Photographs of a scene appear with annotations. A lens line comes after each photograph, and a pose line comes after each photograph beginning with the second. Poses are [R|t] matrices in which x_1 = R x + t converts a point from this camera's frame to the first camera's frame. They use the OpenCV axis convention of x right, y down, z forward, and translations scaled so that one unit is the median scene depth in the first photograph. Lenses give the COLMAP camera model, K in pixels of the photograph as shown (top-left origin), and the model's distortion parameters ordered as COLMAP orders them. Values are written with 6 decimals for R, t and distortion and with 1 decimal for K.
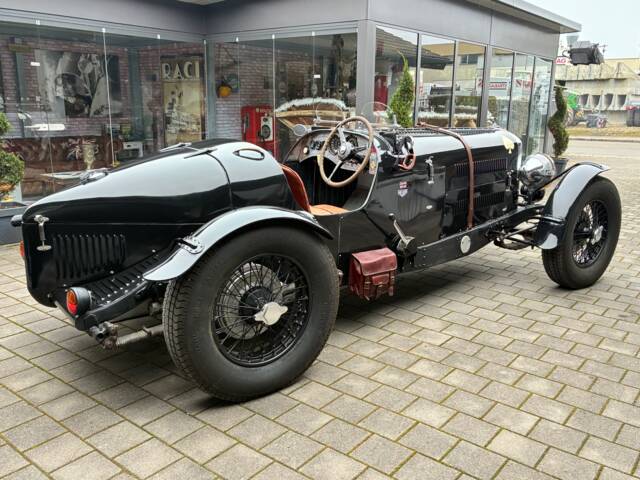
lens RADIAL K [[569.3, 0, 322.4], [0, 569.3, 237.1], [0, 0, 1]] dist [0.048115, -0.019659]
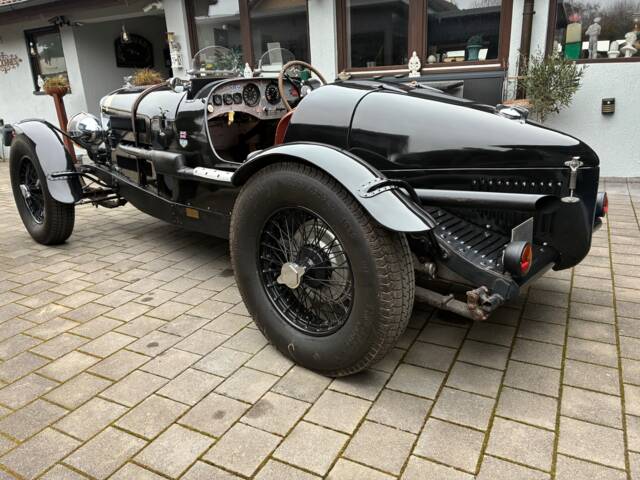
lens RADIAL K [[488.9, 0, 319.9], [0, 488.9, 235.6], [0, 0, 1]] dist [0.023199, -0.003481]
pose [[-0.181162, -0.298936, 0.936919, -0.737607], [0.267620, 0.901746, 0.339460, -0.181605], [-0.946340, 0.312236, -0.083360, 0.954462]]
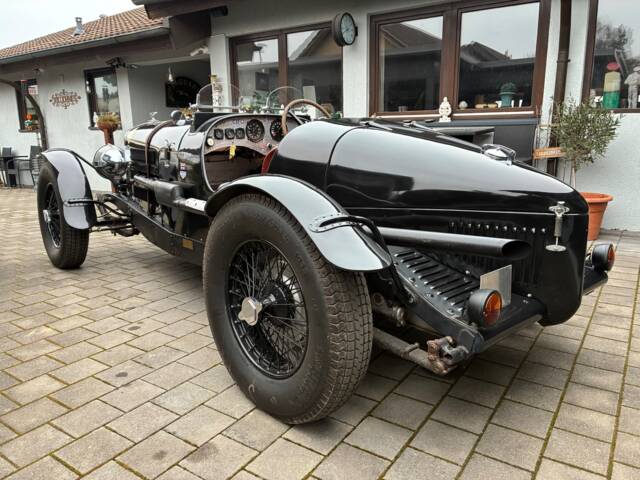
lens RADIAL K [[489.9, 0, 317.7], [0, 489.9, 233.9], [0, 0, 1]] dist [0.022274, -0.010808]
pose [[-0.072277, -0.220123, 0.972791, -0.730900], [0.244302, 0.941723, 0.231244, -0.151990], [-0.967002, 0.254368, -0.014288, 0.884730]]
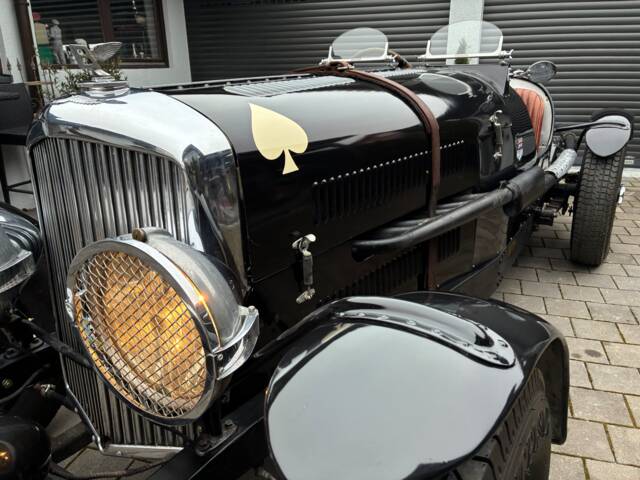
lens RADIAL K [[492.0, 0, 316.4], [0, 492.0, 236.6], [0, 0, 1]] dist [0.016560, -0.006303]
pose [[-0.937449, 0.118392, -0.327373, 0.340119], [-0.075112, 0.849456, 0.522286, -0.288664], [0.339923, 0.514206, -0.787429, 1.397923]]
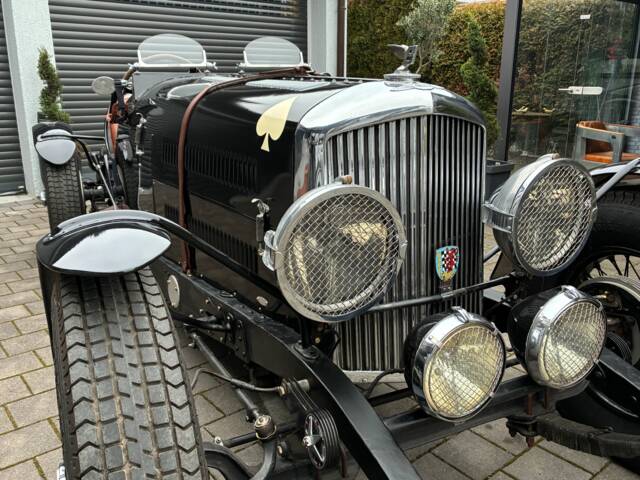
lens RADIAL K [[570.9, 0, 319.0], [0, 570.9, 240.2], [0, 0, 1]] dist [0.021769, 0.006696]
pose [[-0.214591, 0.254704, -0.942909, 0.707053], [-0.228862, 0.925408, 0.302062, -0.221675], [0.949512, 0.280616, -0.140292, 1.172520]]
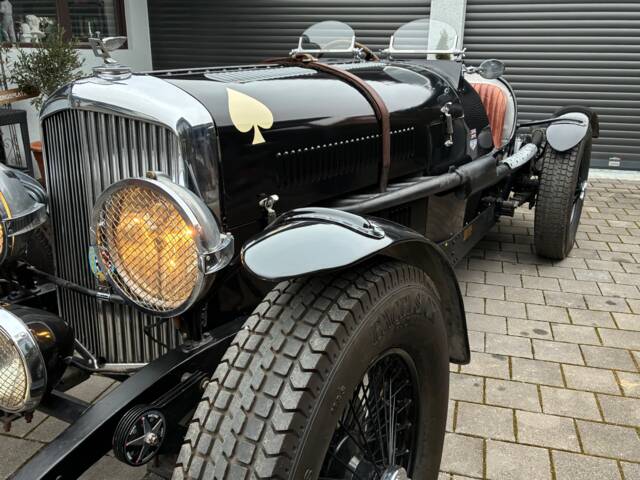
lens RADIAL K [[575.6, 0, 320.0], [0, 575.6, 240.0], [0, 0, 1]] dist [0.017988, 0.004816]
pose [[-0.920607, 0.097638, -0.378087, 0.375274], [-0.115636, 0.856643, 0.502783, -0.320993], [0.372976, 0.506586, -0.777341, 1.509758]]
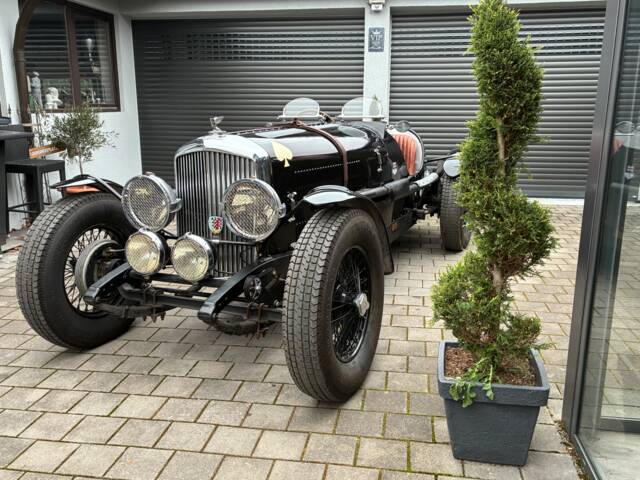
lens RADIAL K [[570.9, 0, 319.0], [0, 570.9, 240.2], [0, 0, 1]] dist [0.021769, 0.006696]
pose [[-0.875394, 0.097982, -0.473376, 0.588739], [-0.125235, 0.899845, 0.417846, -0.413301], [0.466907, 0.425063, -0.775448, 1.812174]]
